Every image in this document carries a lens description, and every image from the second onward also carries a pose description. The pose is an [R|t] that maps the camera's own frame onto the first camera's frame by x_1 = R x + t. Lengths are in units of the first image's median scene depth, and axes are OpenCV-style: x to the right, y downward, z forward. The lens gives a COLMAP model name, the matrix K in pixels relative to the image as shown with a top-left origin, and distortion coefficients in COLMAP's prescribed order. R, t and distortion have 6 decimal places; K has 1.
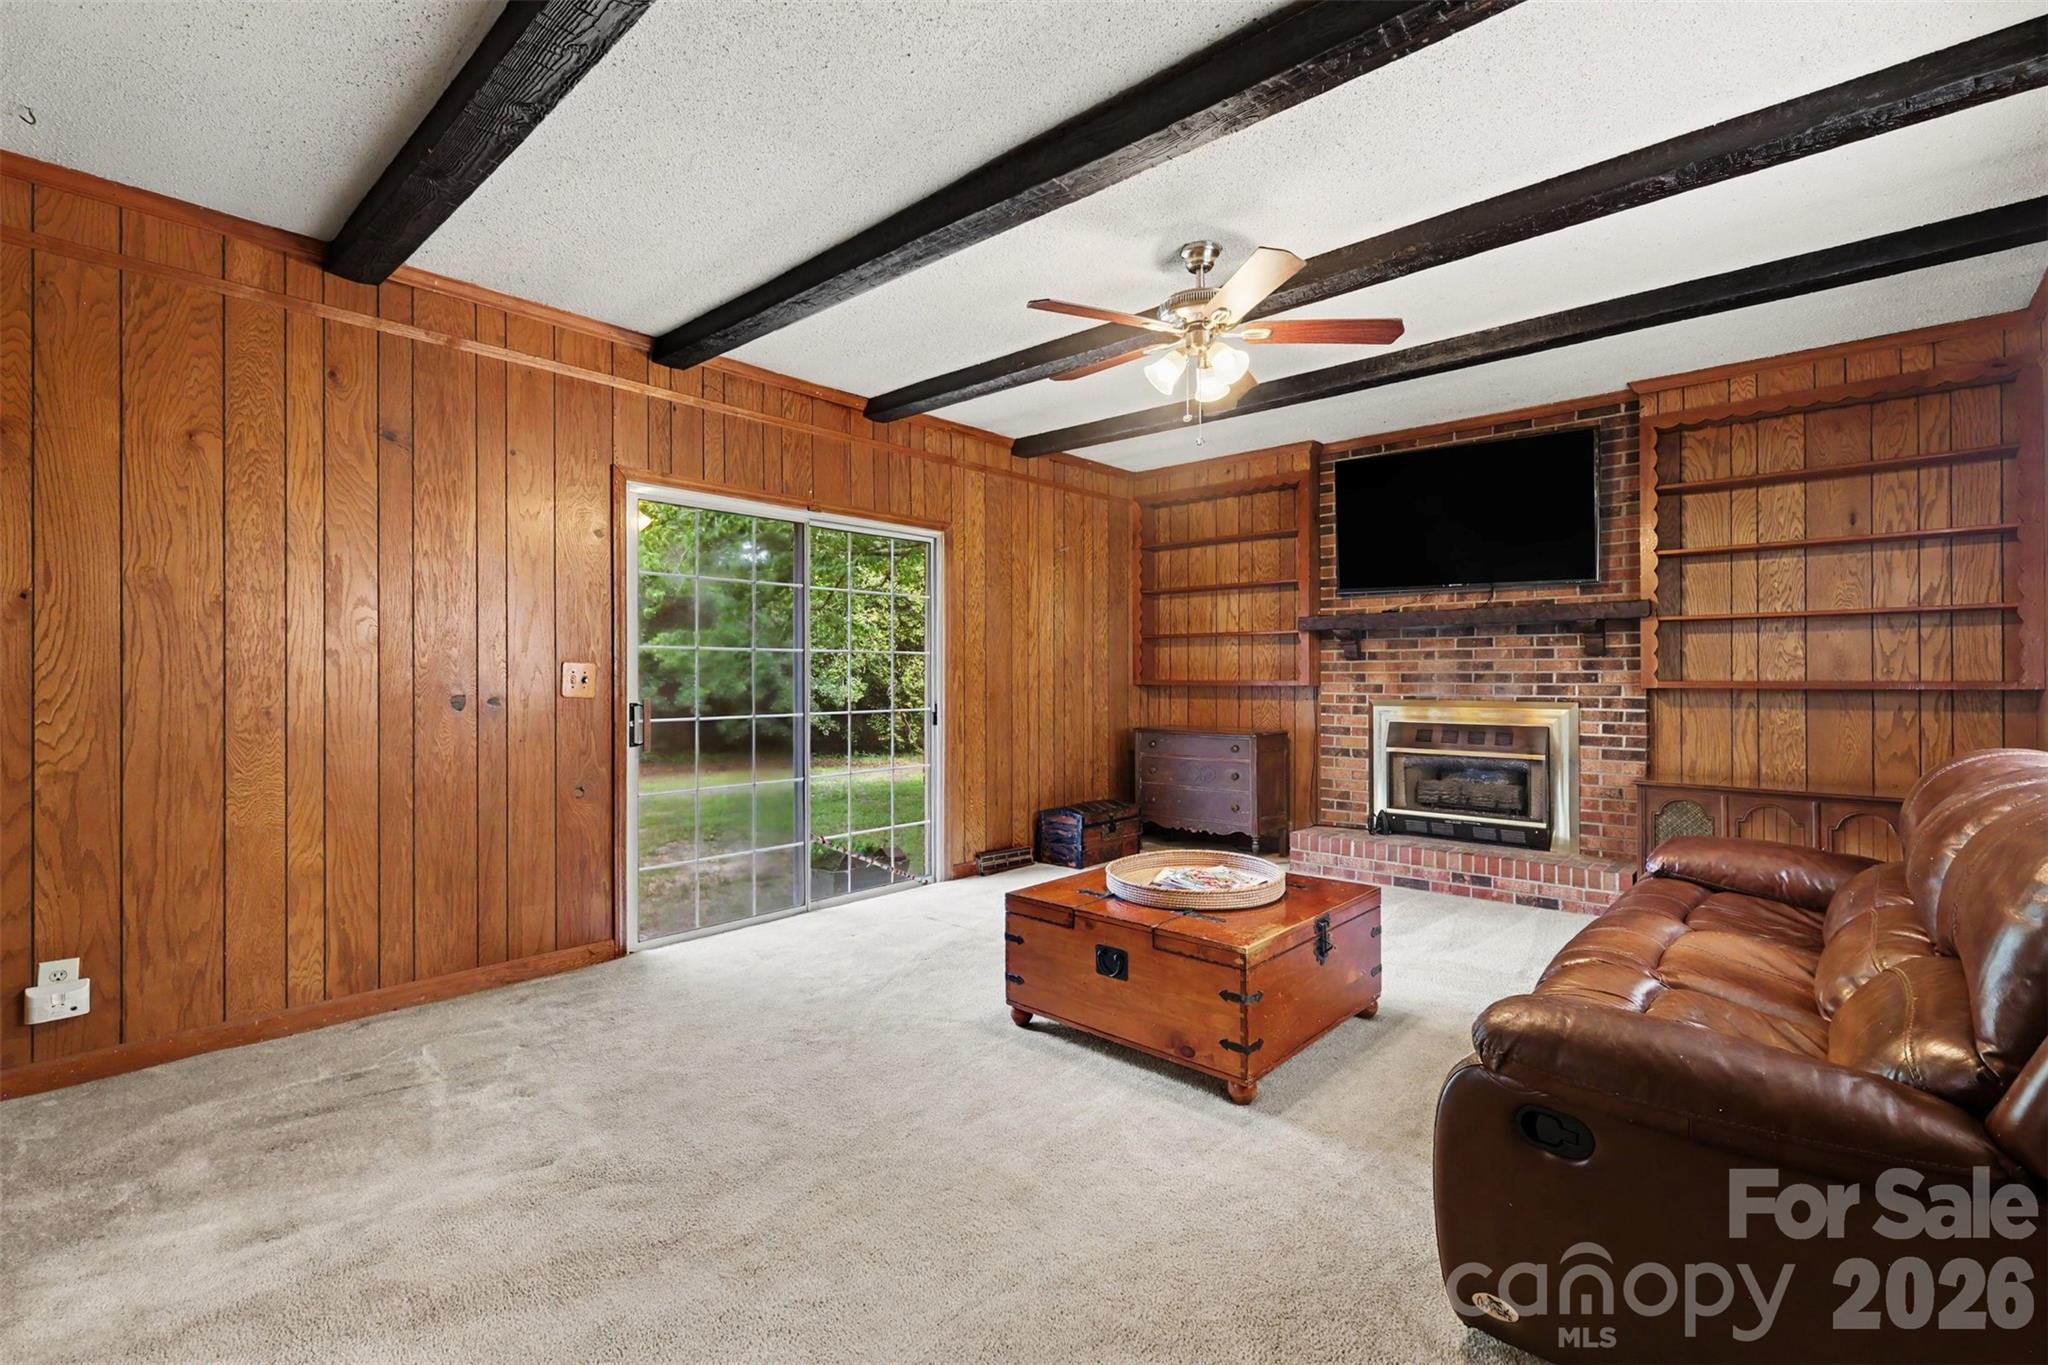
lens RADIAL K [[907.3, 0, 1043.0], [0, 907.3, 680.8], [0, 0, 1]] dist [0.011225, -0.001428]
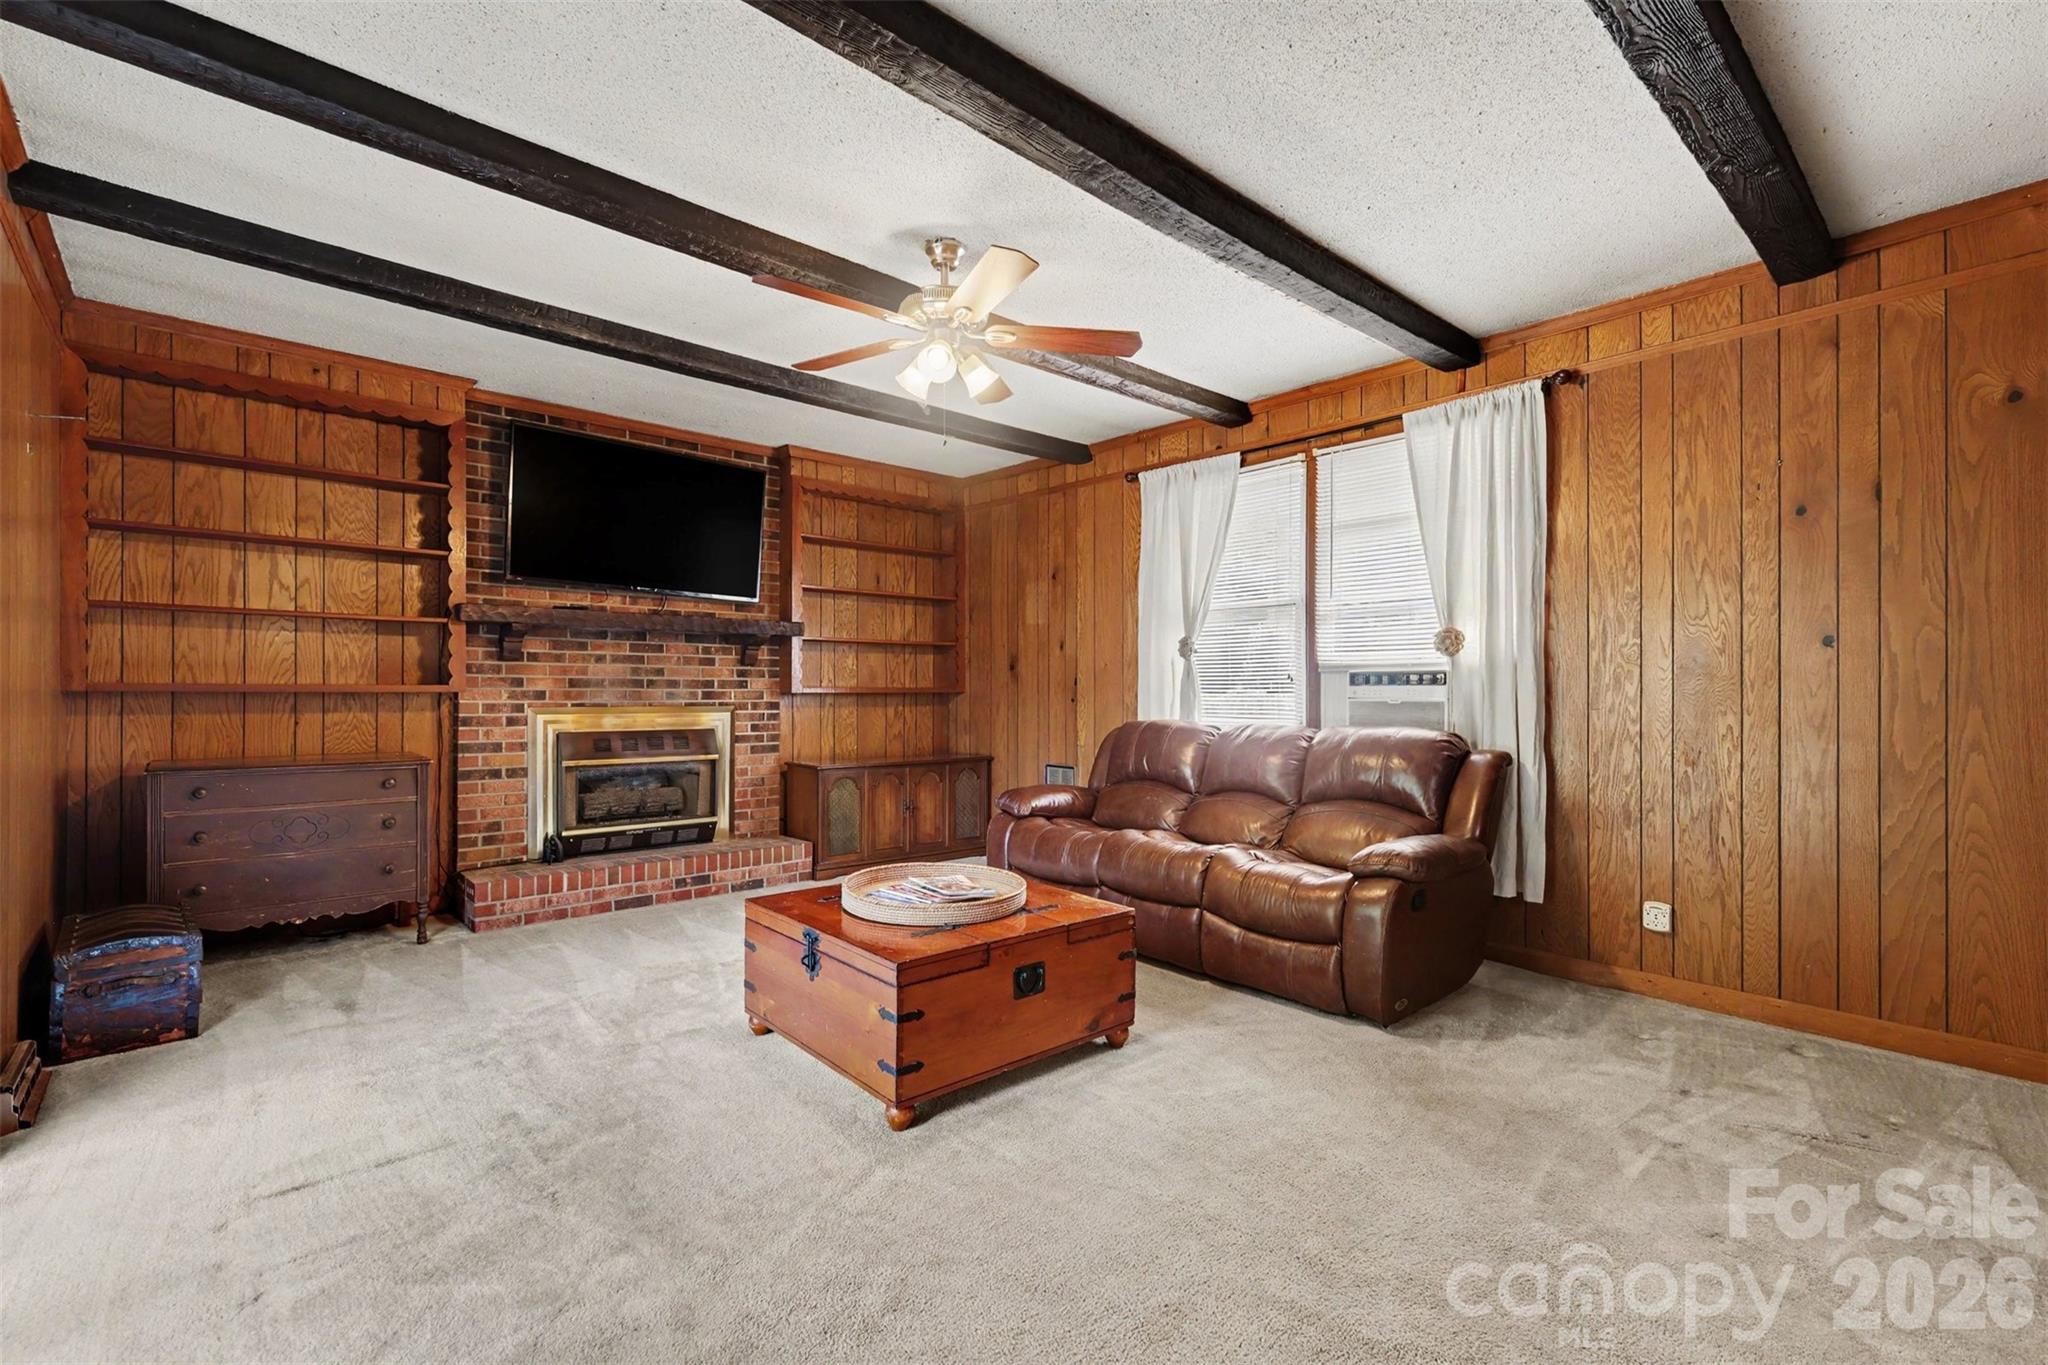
lens RADIAL K [[907.3, 0, 1030.3], [0, 907.3, 671.0], [0, 0, 1]] dist [0.011225, -0.001428]
pose [[0.105839, 0.019348, 0.994195, -0.484745], [-0.002957, 0.999812, -0.019143, 0.000914], [-0.994379, -0.000914, 0.105876, 0.492644]]
